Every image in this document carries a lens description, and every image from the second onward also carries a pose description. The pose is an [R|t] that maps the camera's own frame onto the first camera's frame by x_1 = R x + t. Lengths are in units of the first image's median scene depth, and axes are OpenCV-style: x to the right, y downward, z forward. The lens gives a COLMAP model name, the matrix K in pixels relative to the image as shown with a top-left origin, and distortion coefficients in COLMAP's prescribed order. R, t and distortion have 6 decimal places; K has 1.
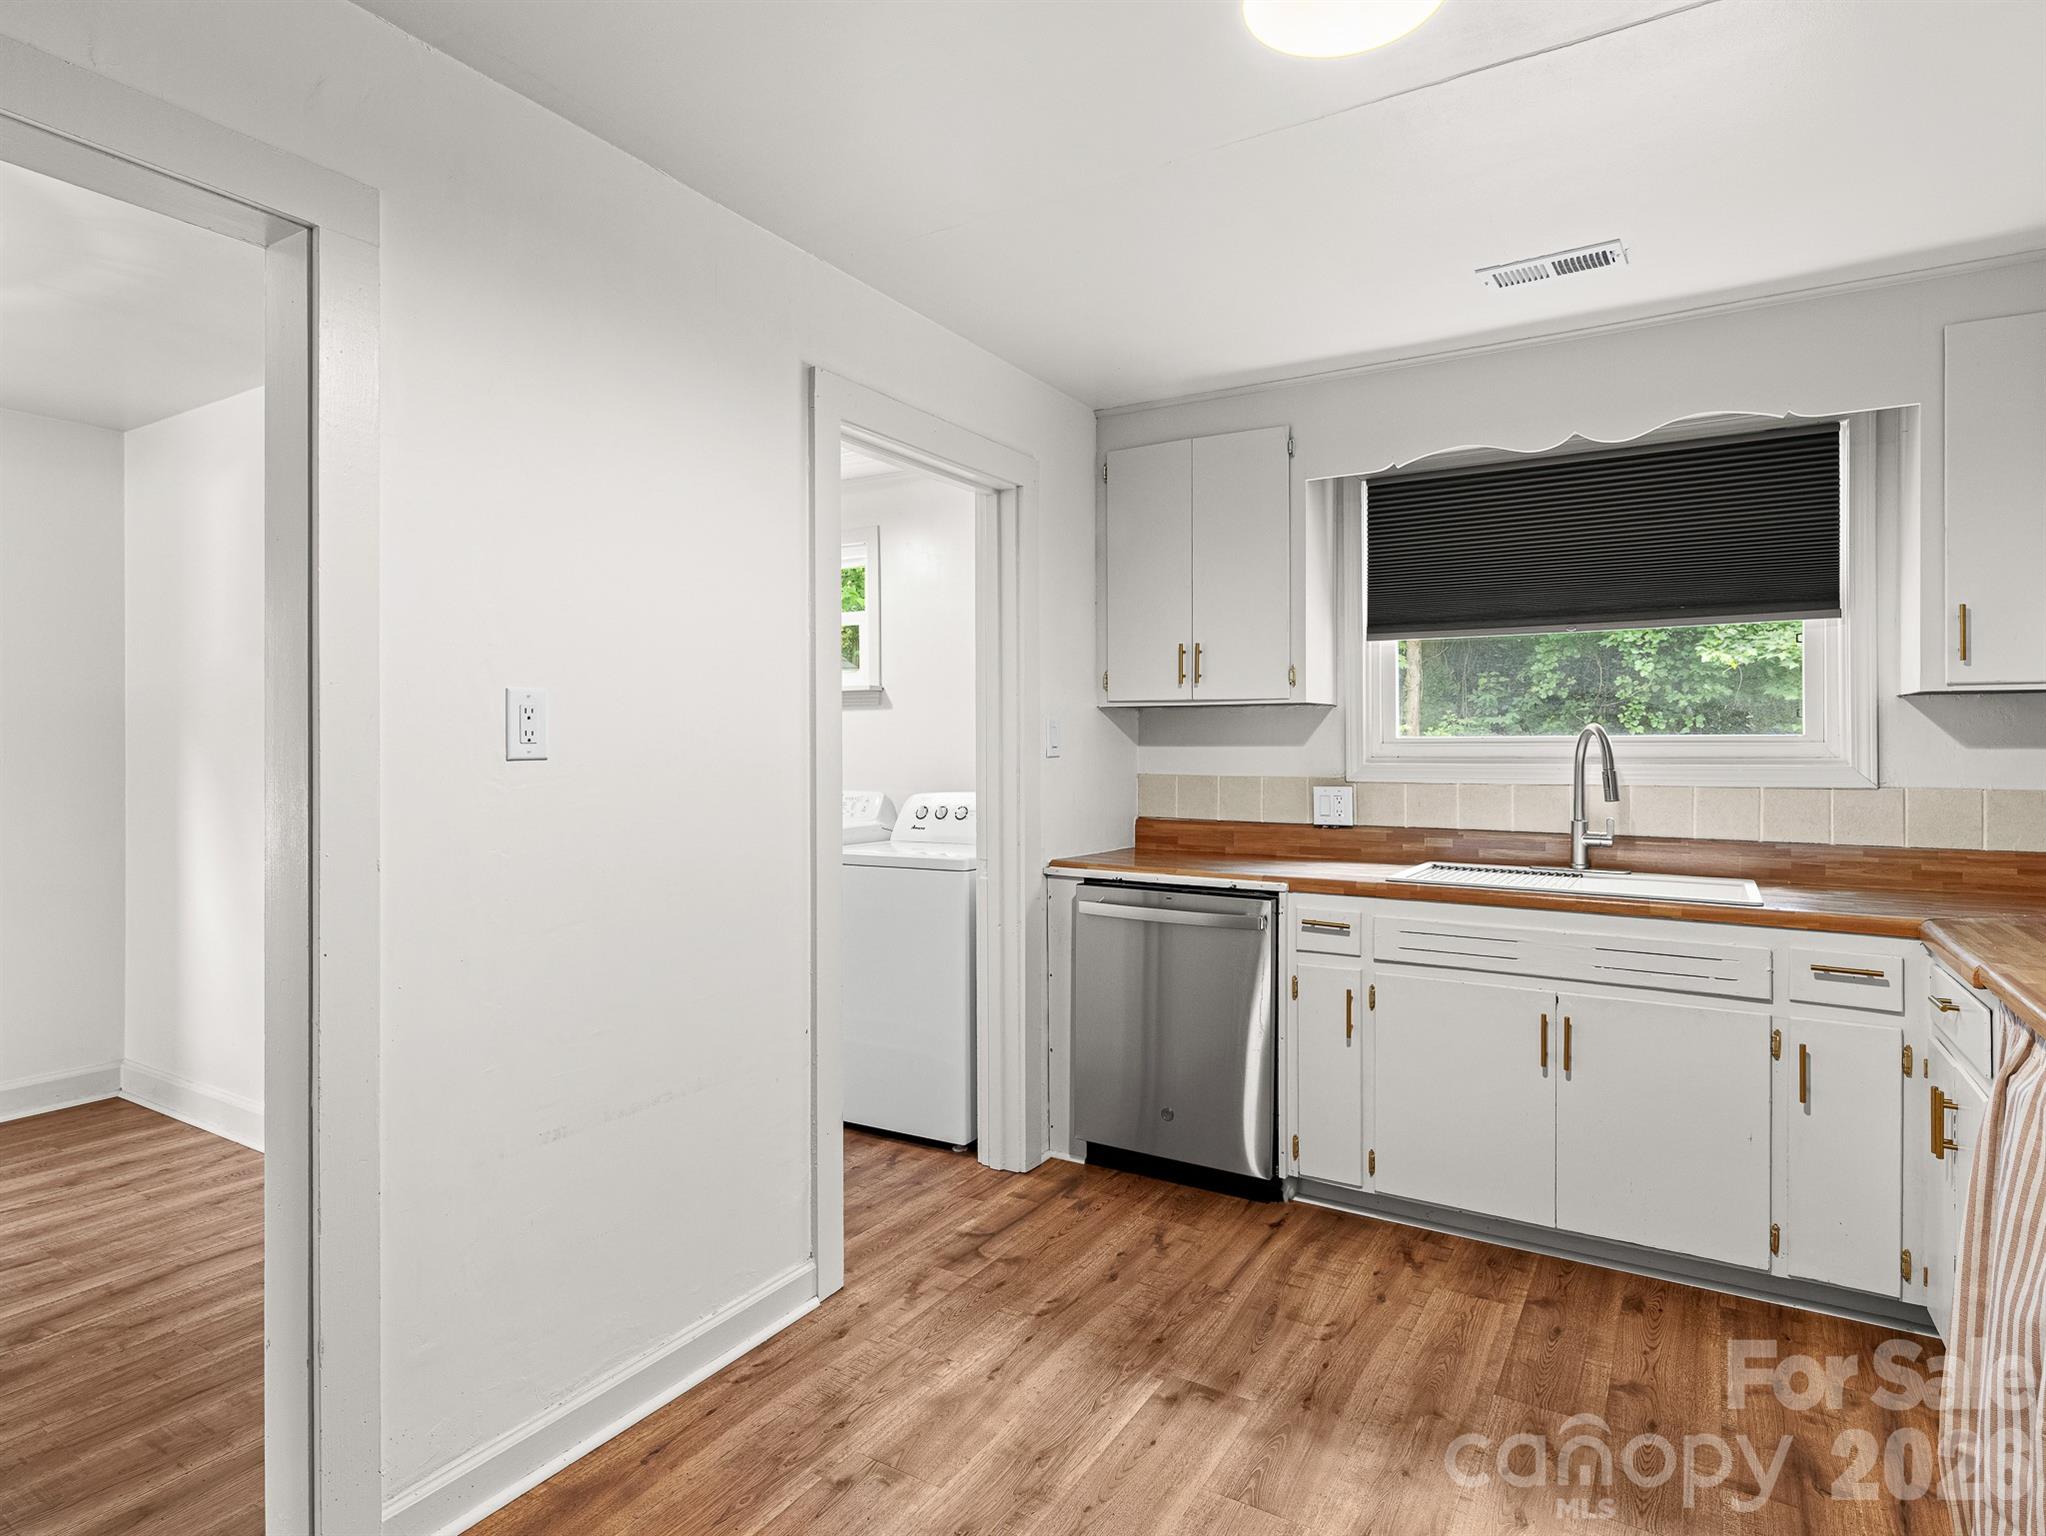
lens RADIAL K [[1109.7, 0, 1009.8], [0, 1109.7, 734.4], [0, 0, 1]] dist [0.001401, -0.000512]
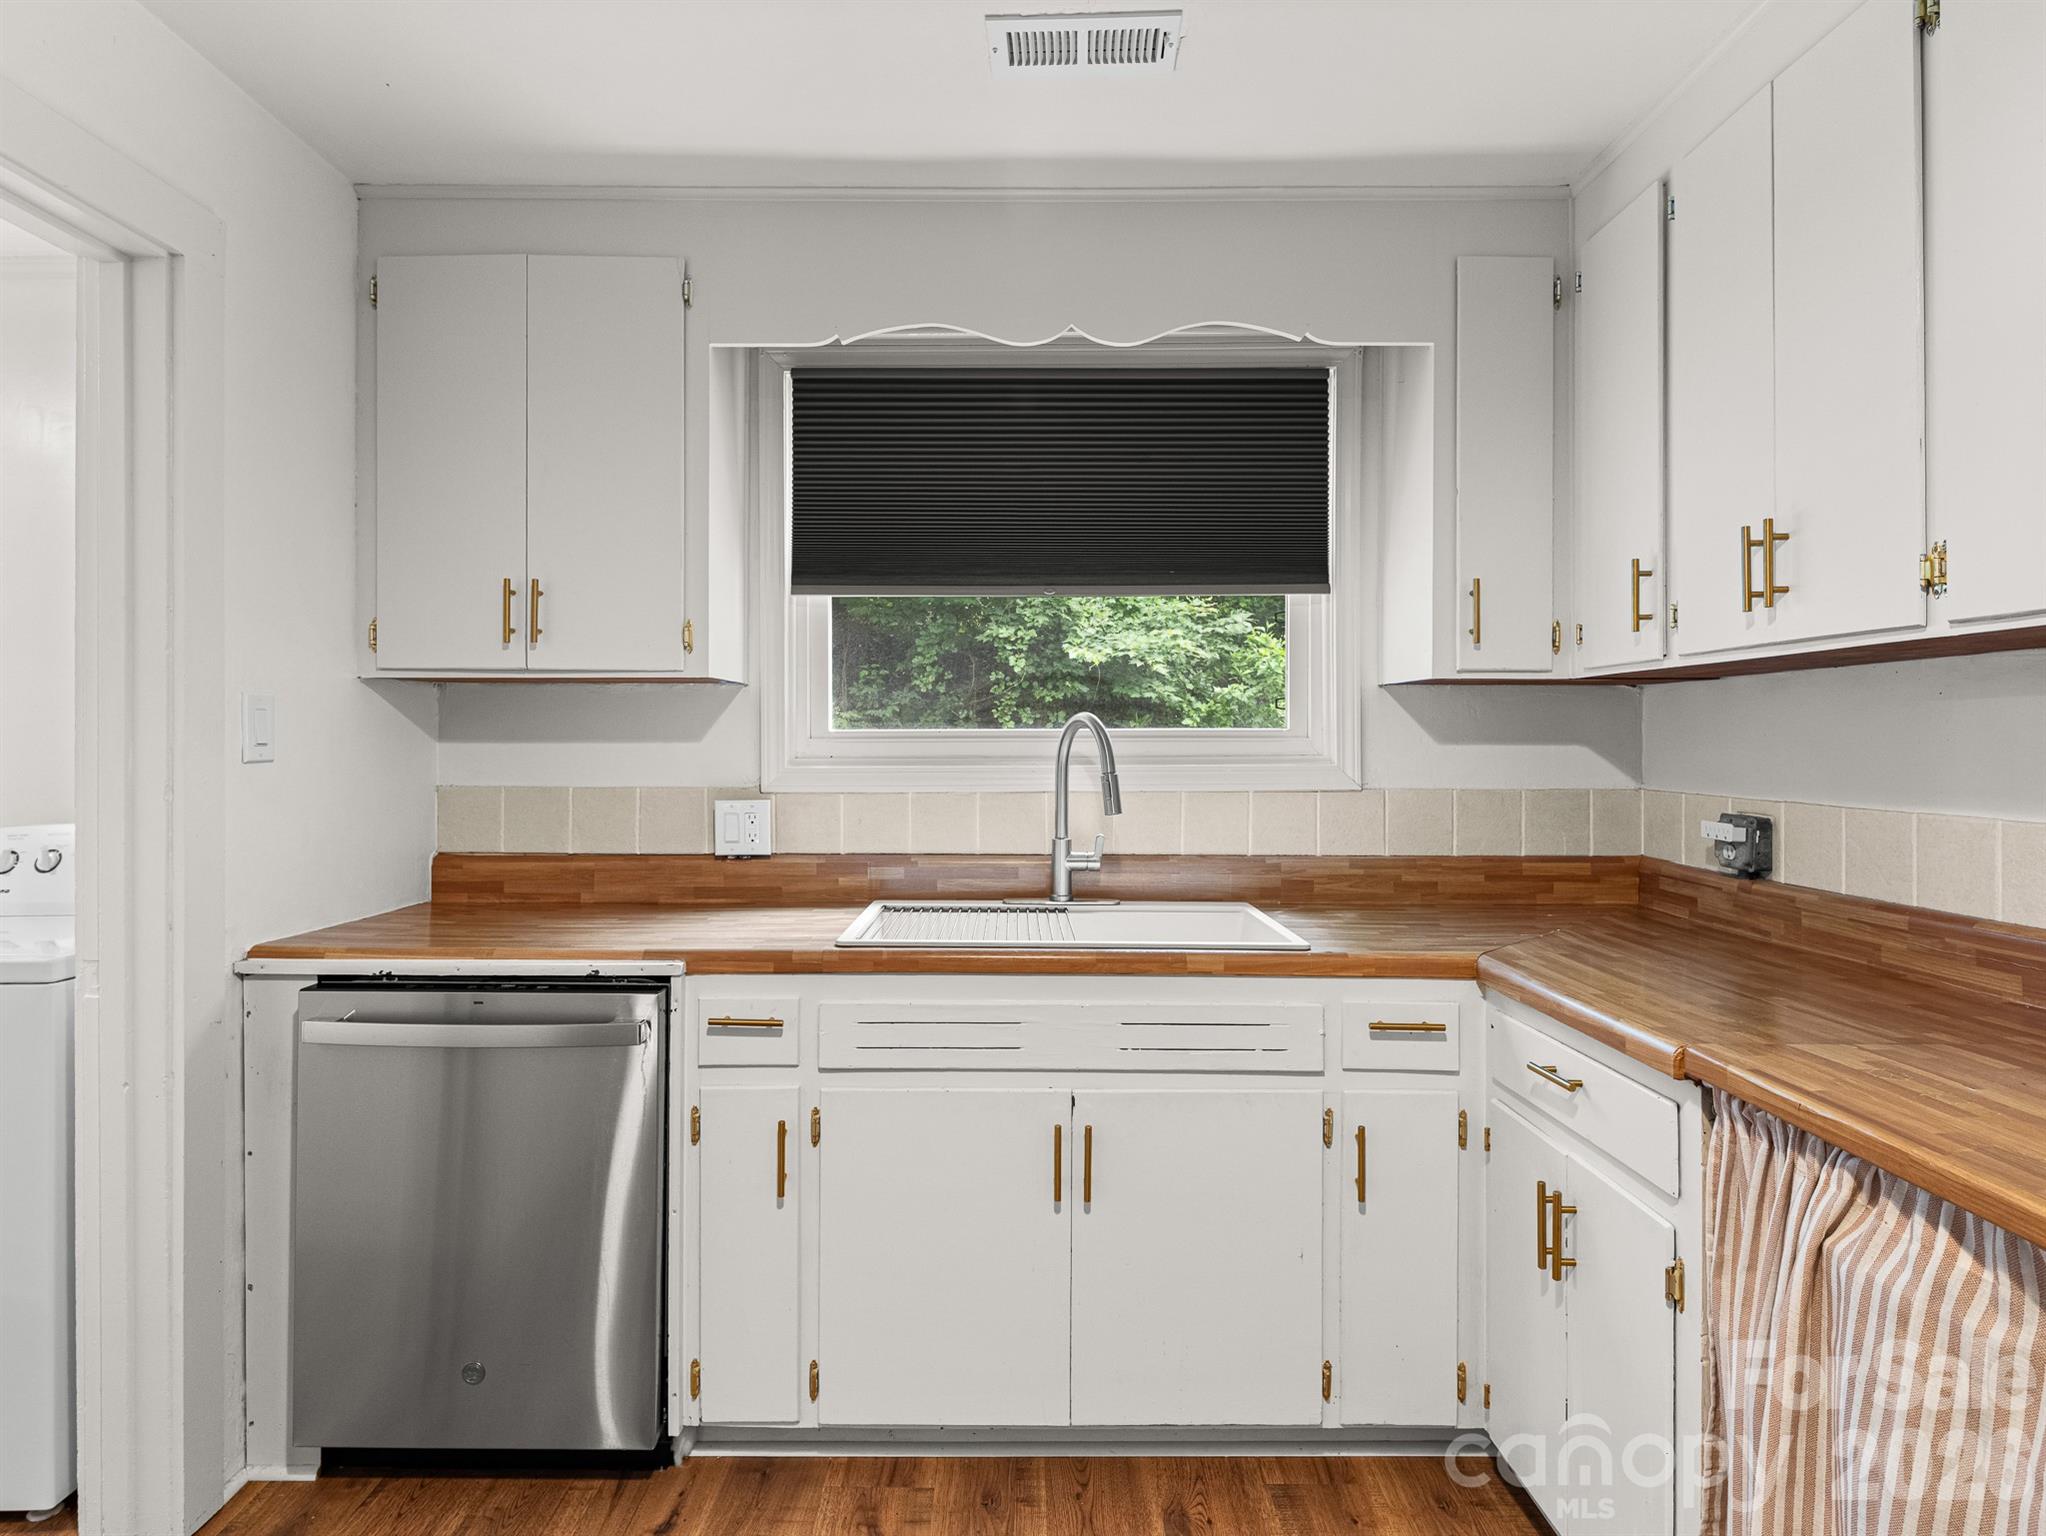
lens RADIAL K [[1109.7, 0, 1009.8], [0, 1109.7, 734.4], [0, 0, 1]] dist [0.001401, -0.000512]
pose [[0.847541, 0.002711, 0.530723, 0.067975], [-0.005417, 0.999979, 0.003541, 0.002598], [-0.530702, -0.005876, 0.847538, 0.346577]]
